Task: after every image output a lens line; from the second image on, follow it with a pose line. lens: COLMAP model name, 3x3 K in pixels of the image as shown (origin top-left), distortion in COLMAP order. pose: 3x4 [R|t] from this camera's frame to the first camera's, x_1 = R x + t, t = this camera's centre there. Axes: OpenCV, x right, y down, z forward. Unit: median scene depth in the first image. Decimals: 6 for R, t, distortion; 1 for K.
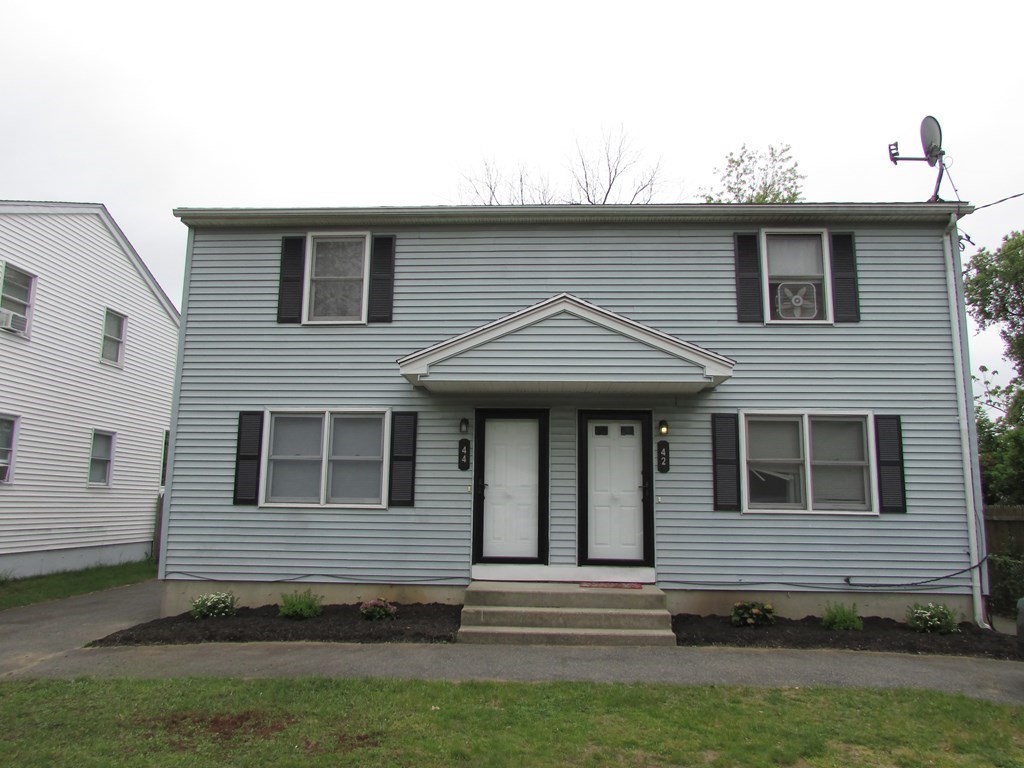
lens RADIAL K [[736.9, 0, 512.0], [0, 736.9, 384.0], [0, 0, 1]] dist [-0.022401, 0.001749]
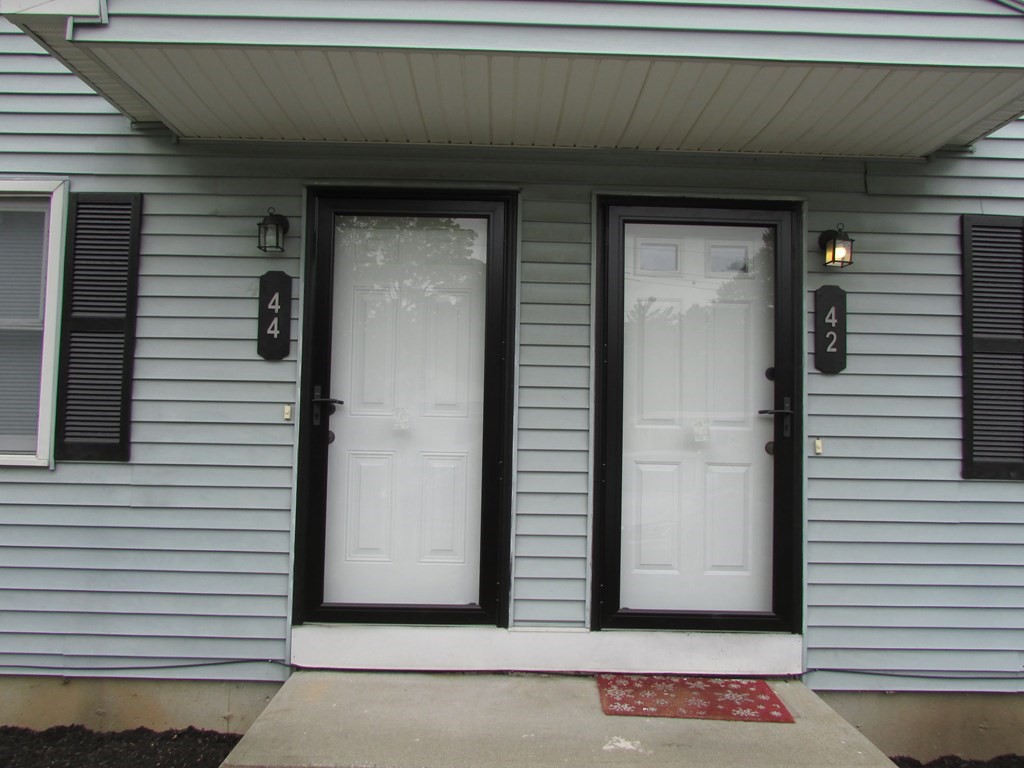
lens RADIAL K [[736.9, 0, 512.0], [0, 736.9, 384.0], [0, 0, 1]] dist [-0.022401, 0.001749]
pose [[0.997571, 0.011618, 0.068688, 0.024702], [-0.019184, 0.993686, 0.110542, 0.087398], [-0.066970, -0.111591, 0.991495, 0.642371]]
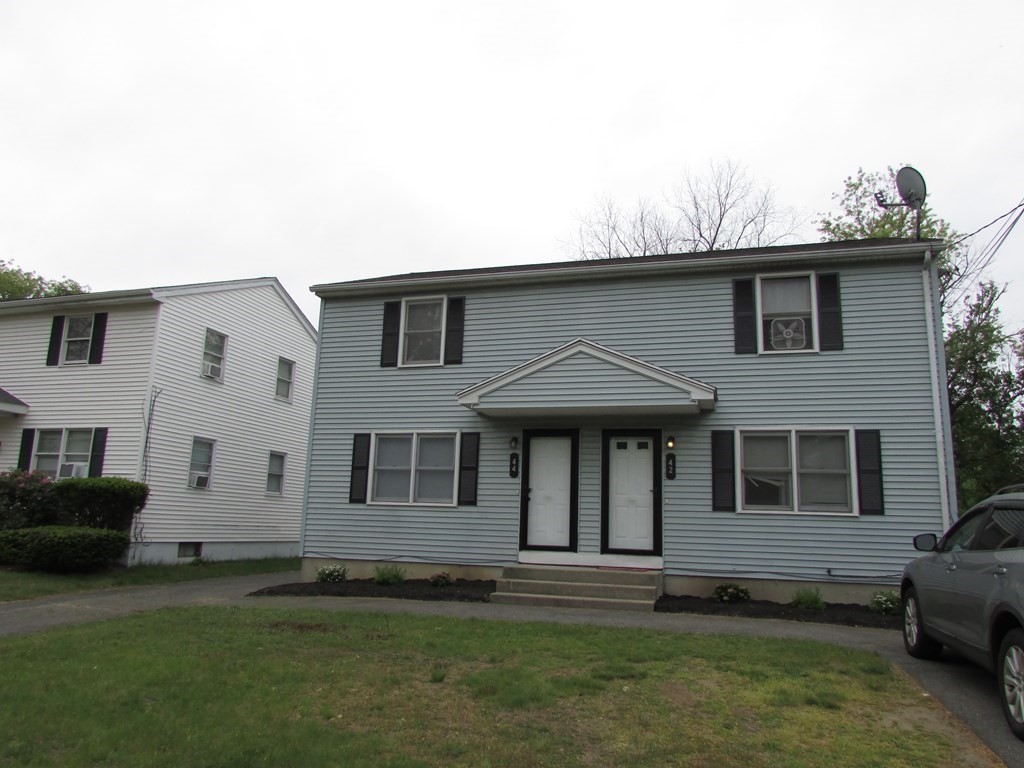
lens RADIAL K [[736.9, 0, 512.0], [0, 736.9, 384.0], [0, 0, 1]] dist [-0.022401, 0.001749]
pose [[0.970399, -0.028080, -0.239868, 0.243989], [0.019124, 0.999033, -0.039582, 0.005414], [0.240747, 0.033823, 0.969998, -0.251062]]
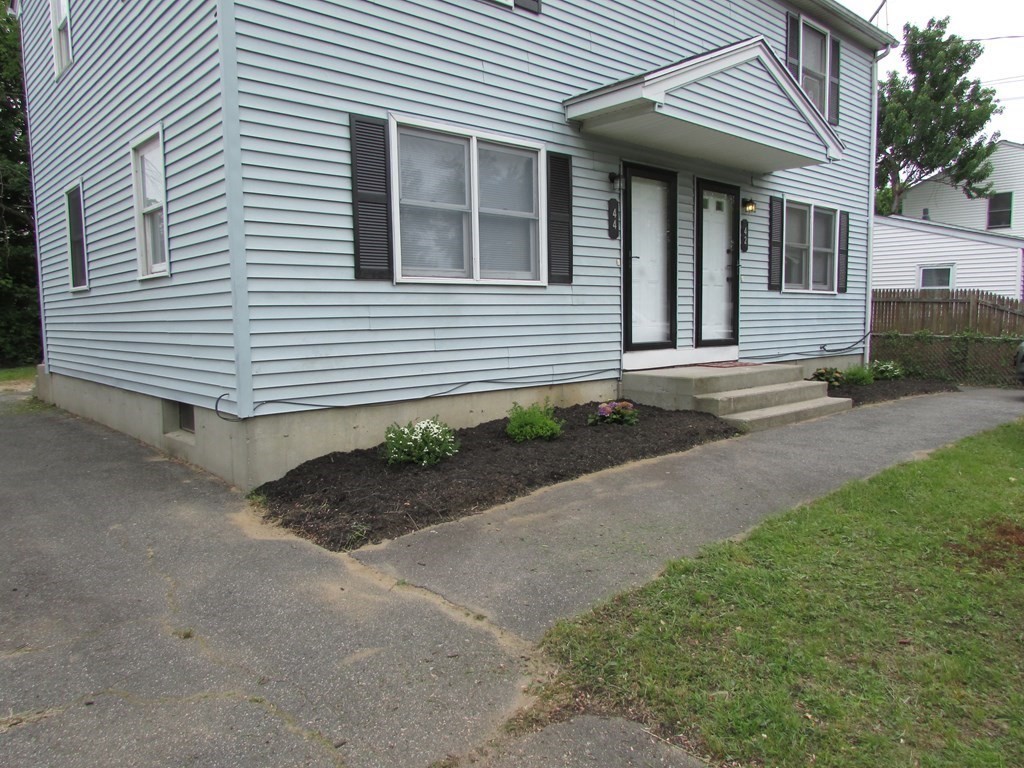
lens RADIAL K [[731.9, 0, 514.6], [0, 731.9, 381.3], [0, 0, 1]] dist [-0.030864, 0.006127]
pose [[0.702077, -0.085191, 0.706986, -0.713569], [-0.095469, 0.972595, 0.212003, 0.109661], [-0.705672, -0.216338, 0.674704, 0.508606]]
